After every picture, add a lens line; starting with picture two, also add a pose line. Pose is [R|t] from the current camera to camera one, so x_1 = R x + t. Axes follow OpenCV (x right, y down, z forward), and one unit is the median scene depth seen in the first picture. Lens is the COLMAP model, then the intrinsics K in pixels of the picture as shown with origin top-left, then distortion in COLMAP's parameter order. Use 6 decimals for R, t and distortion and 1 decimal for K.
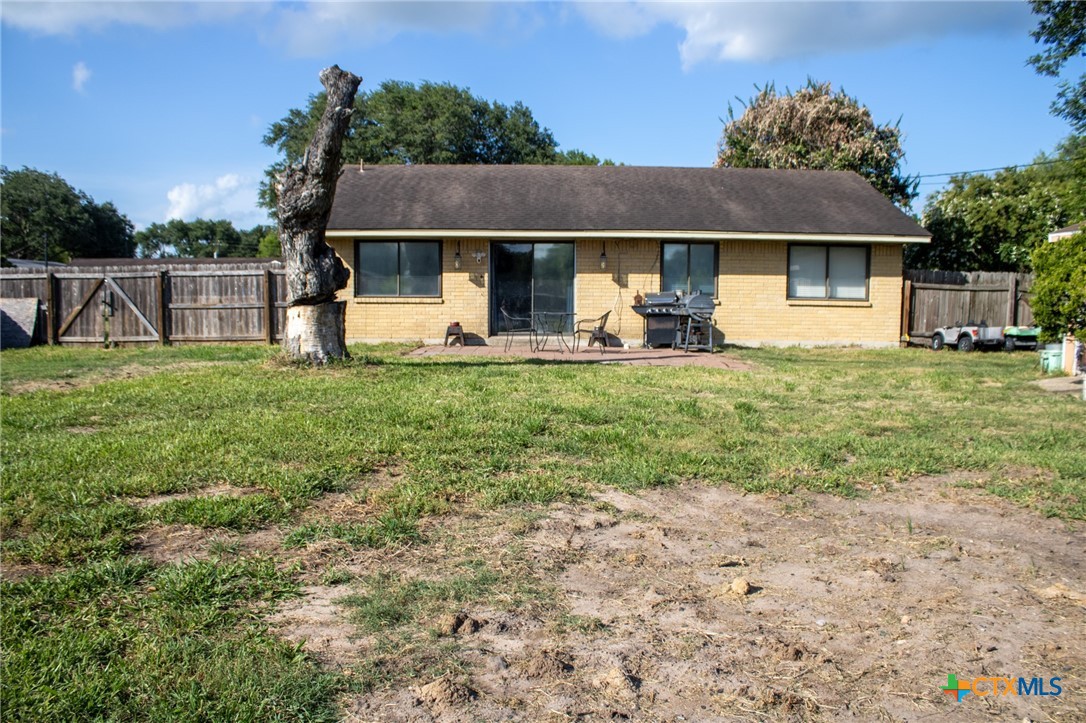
lens RADIAL K [[905.1, 0, 543.0], [0, 905.1, 361.5], [0, 0, 1]] dist [-0.151025, 0.137526]
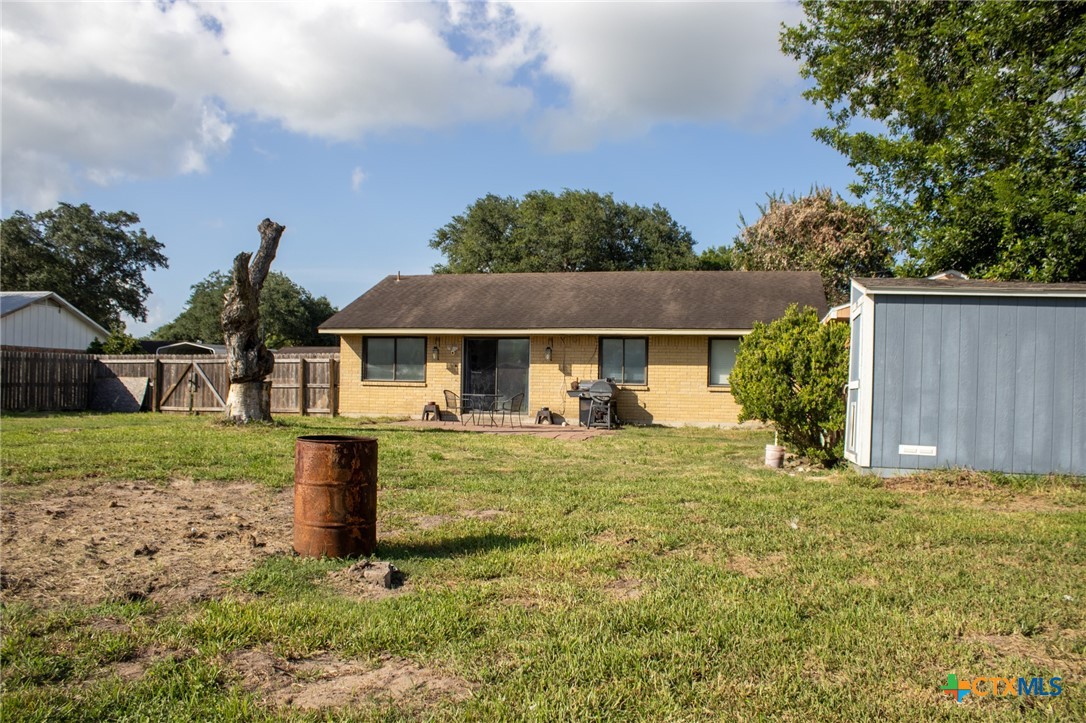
lens RADIAL K [[905.1, 0, 543.0], [0, 905.1, 361.5], [0, 0, 1]] dist [-0.151025, 0.137526]
pose [[0.968138, 0.004951, -0.250368, 0.357325], [-0.029877, 0.994947, -0.095856, 0.016003], [0.248628, 0.100282, 0.963394, -0.170408]]
